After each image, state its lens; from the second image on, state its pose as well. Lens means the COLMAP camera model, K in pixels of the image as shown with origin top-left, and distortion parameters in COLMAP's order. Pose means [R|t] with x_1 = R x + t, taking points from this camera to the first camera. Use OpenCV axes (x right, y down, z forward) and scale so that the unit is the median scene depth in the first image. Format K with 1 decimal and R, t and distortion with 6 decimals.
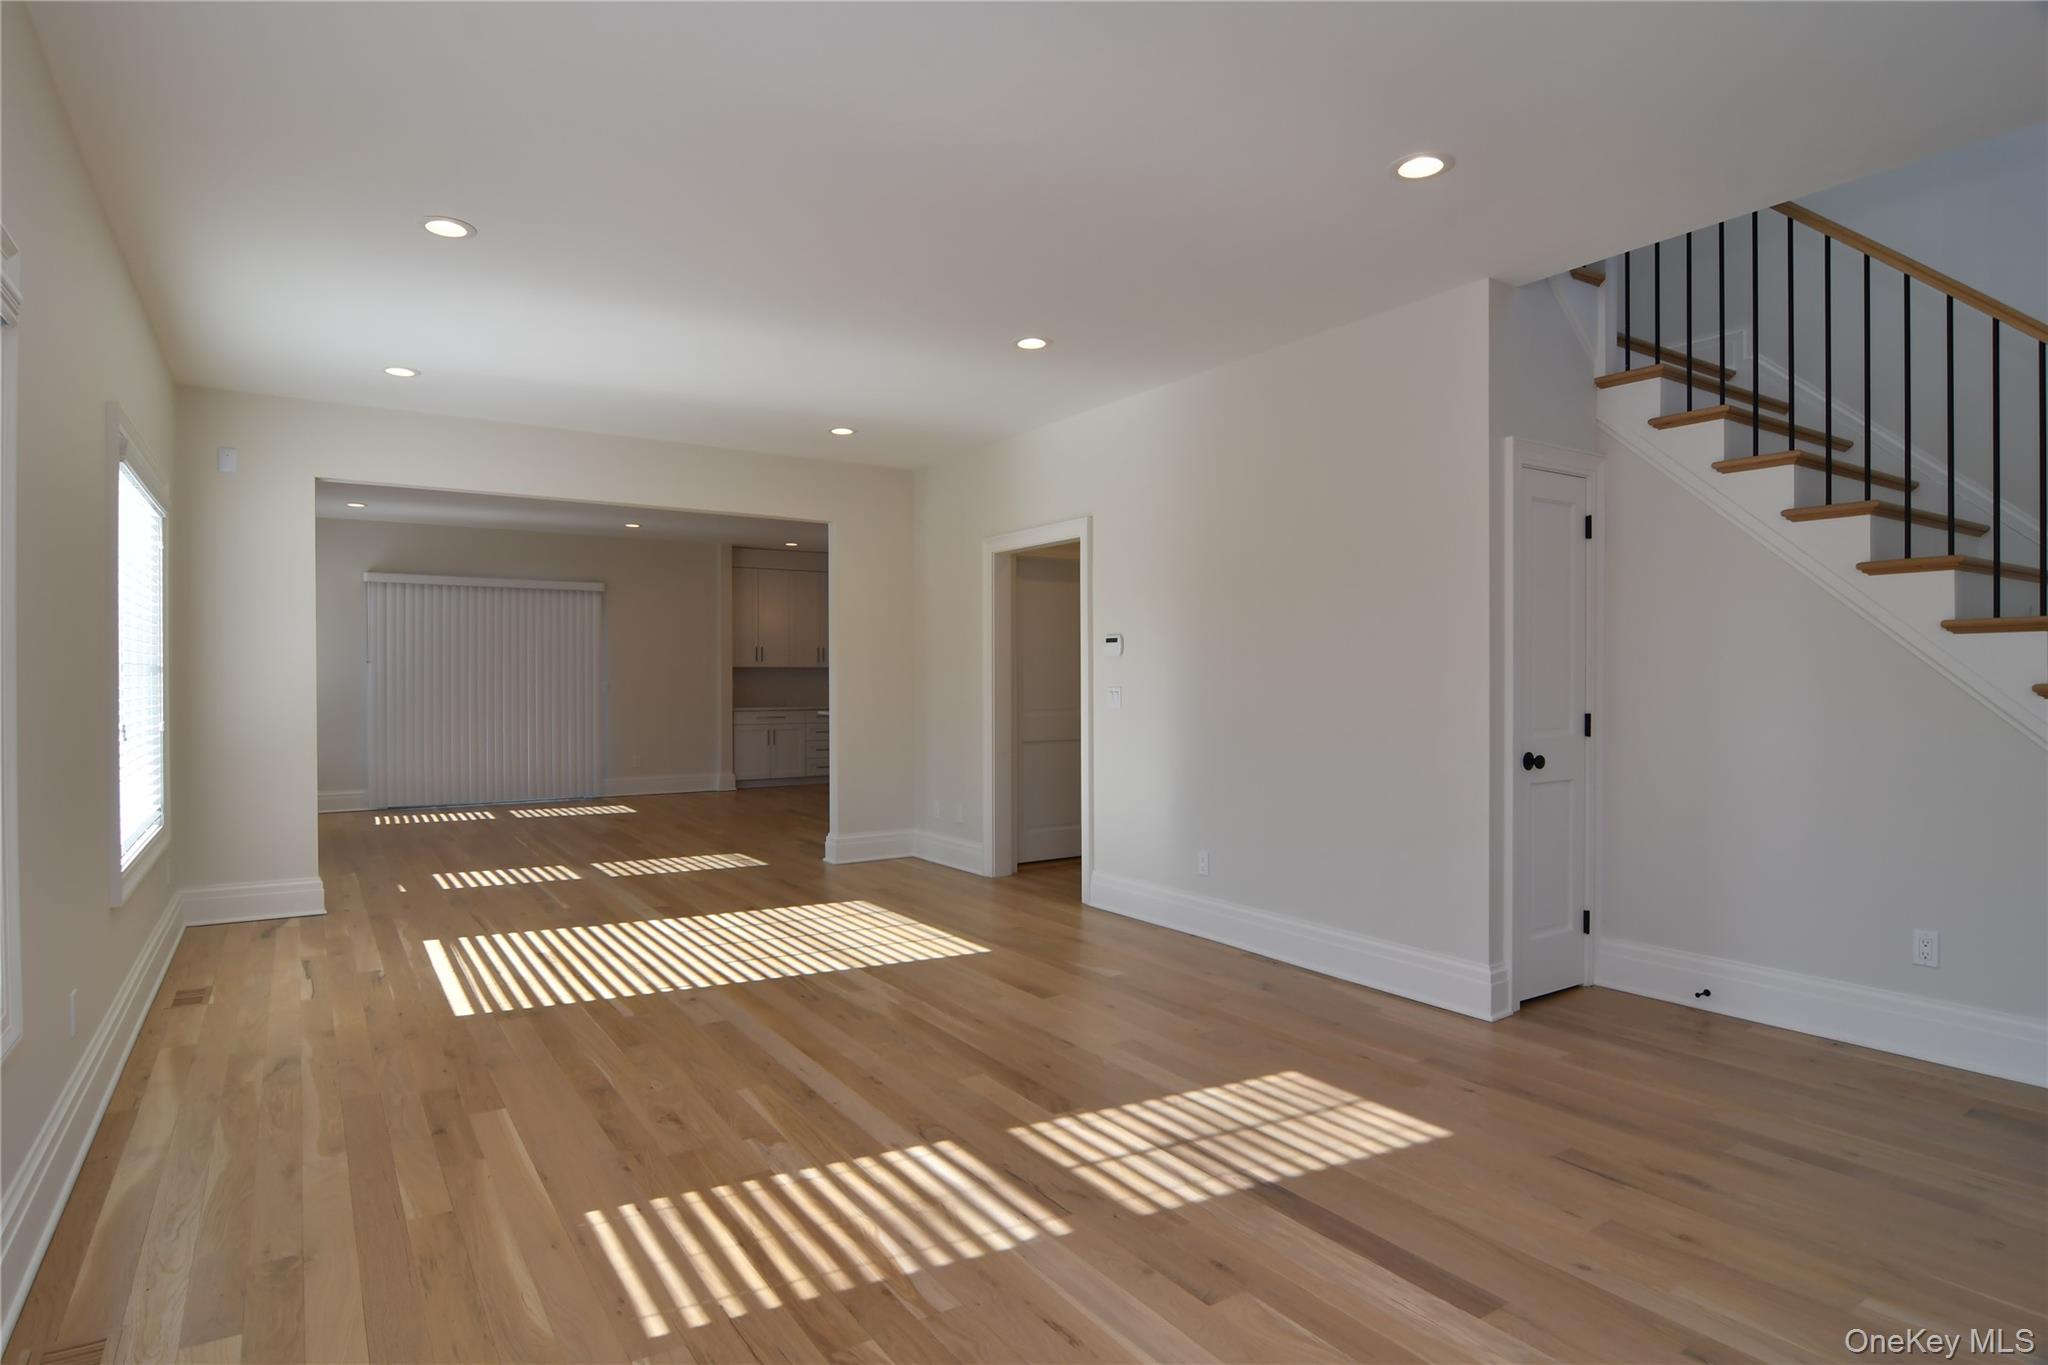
lens RADIAL K [[1103.8, 0, 1011.6], [0, 1103.8, 679.5], [0, 0, 1]] dist [-0.006627, -0.001929]
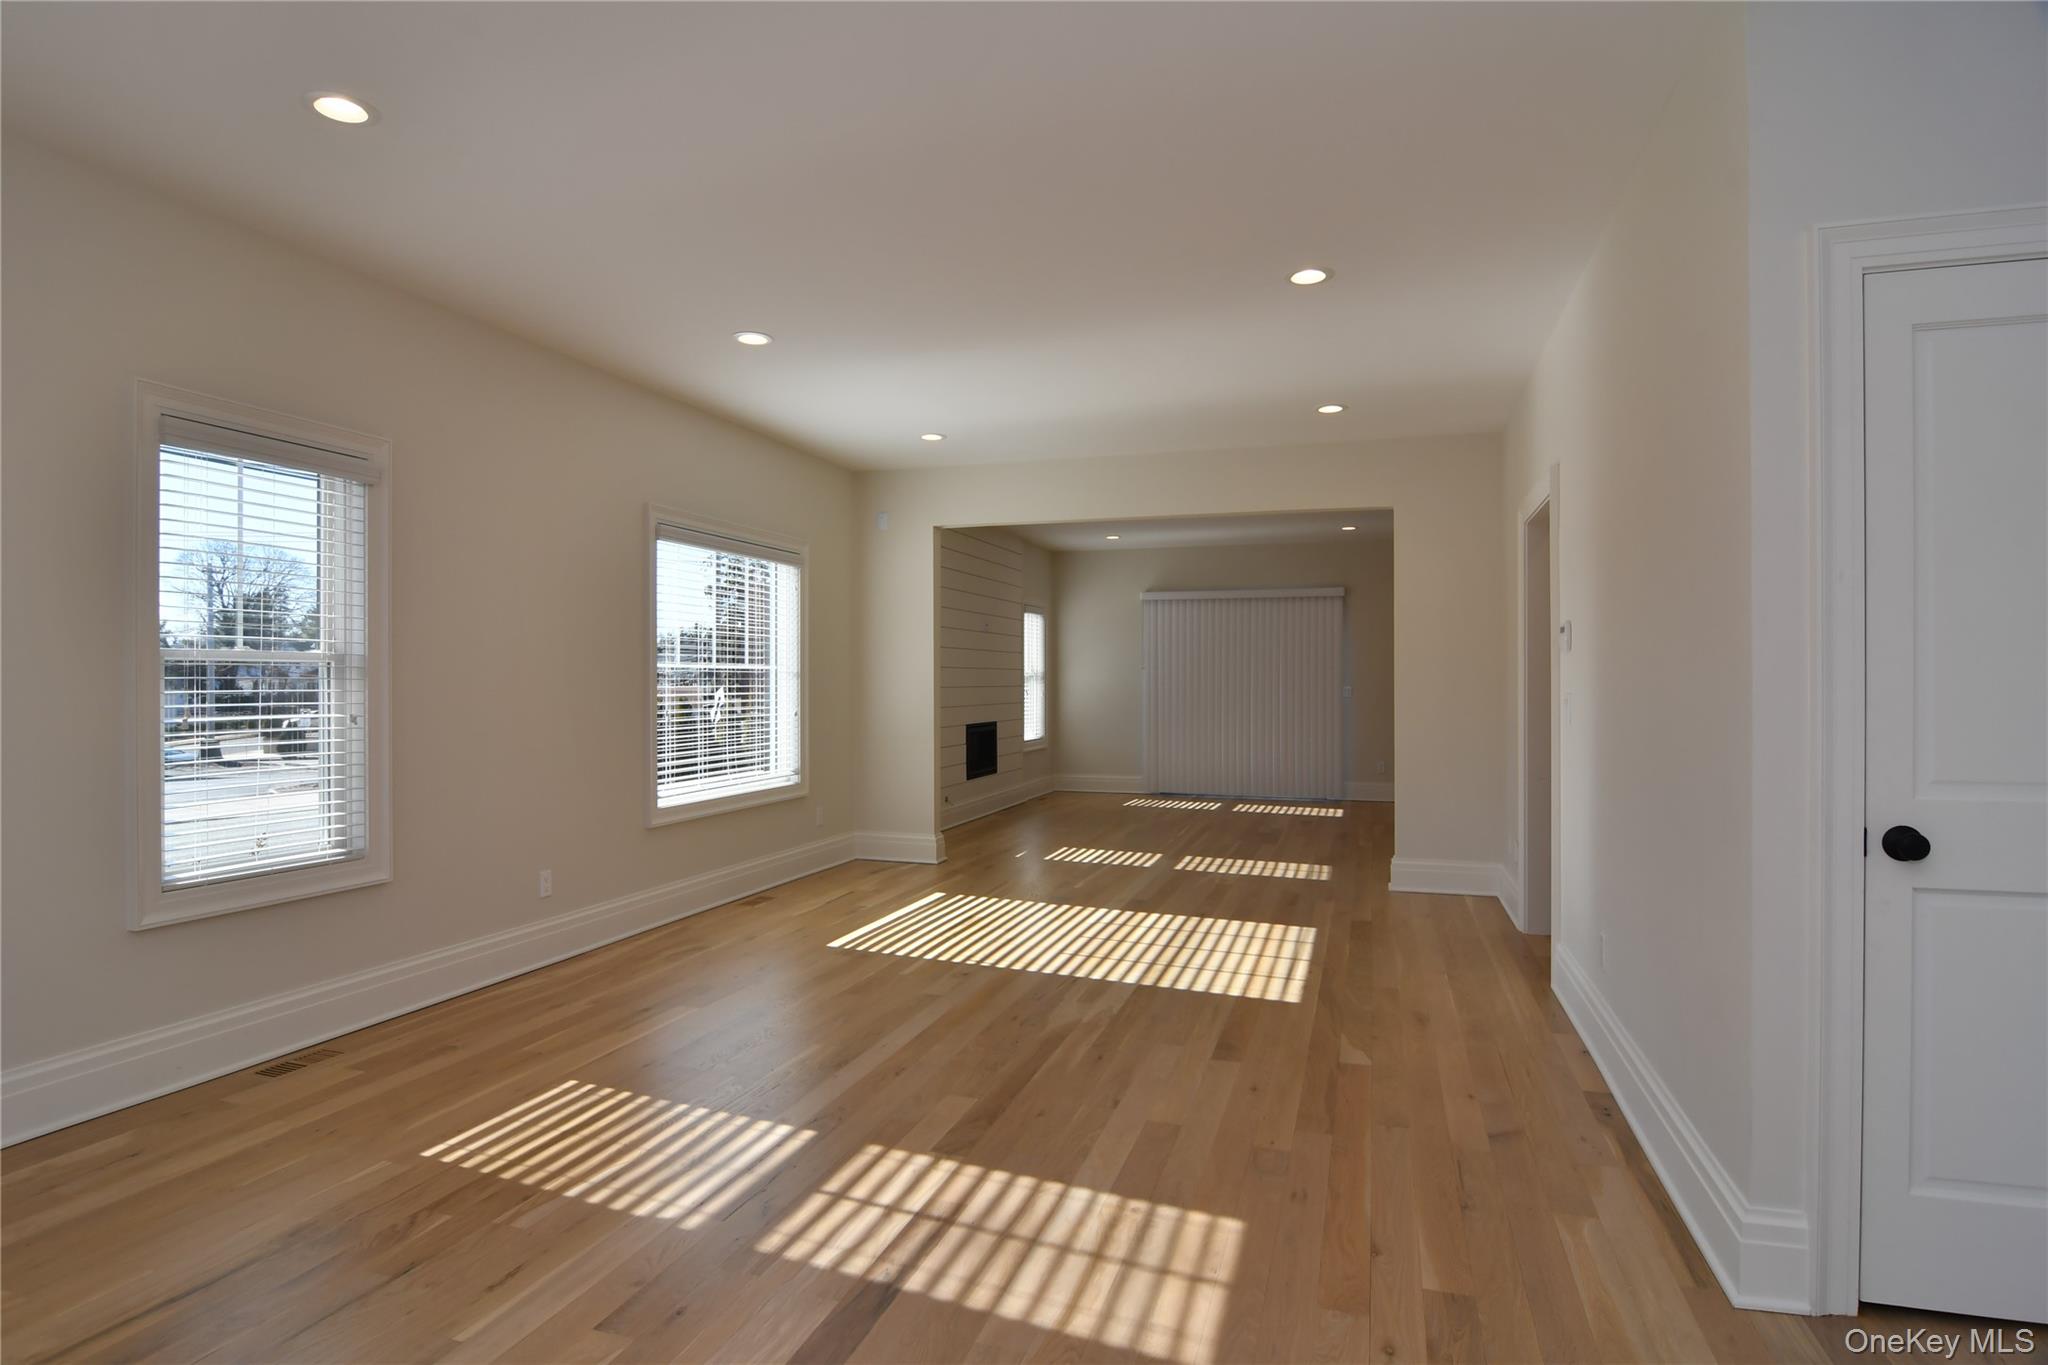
lens RADIAL K [[1103.8, 0, 1011.6], [0, 1103.8, 686.4], [0, 0, 1]] dist [-0.006627, -0.001929]
pose [[0.622030, 0.003943, -0.782983, 0.742717], [-0.002336, 0.999992, 0.003180, 0.000608], [0.782990, -0.000149, 0.622035, 0.438600]]
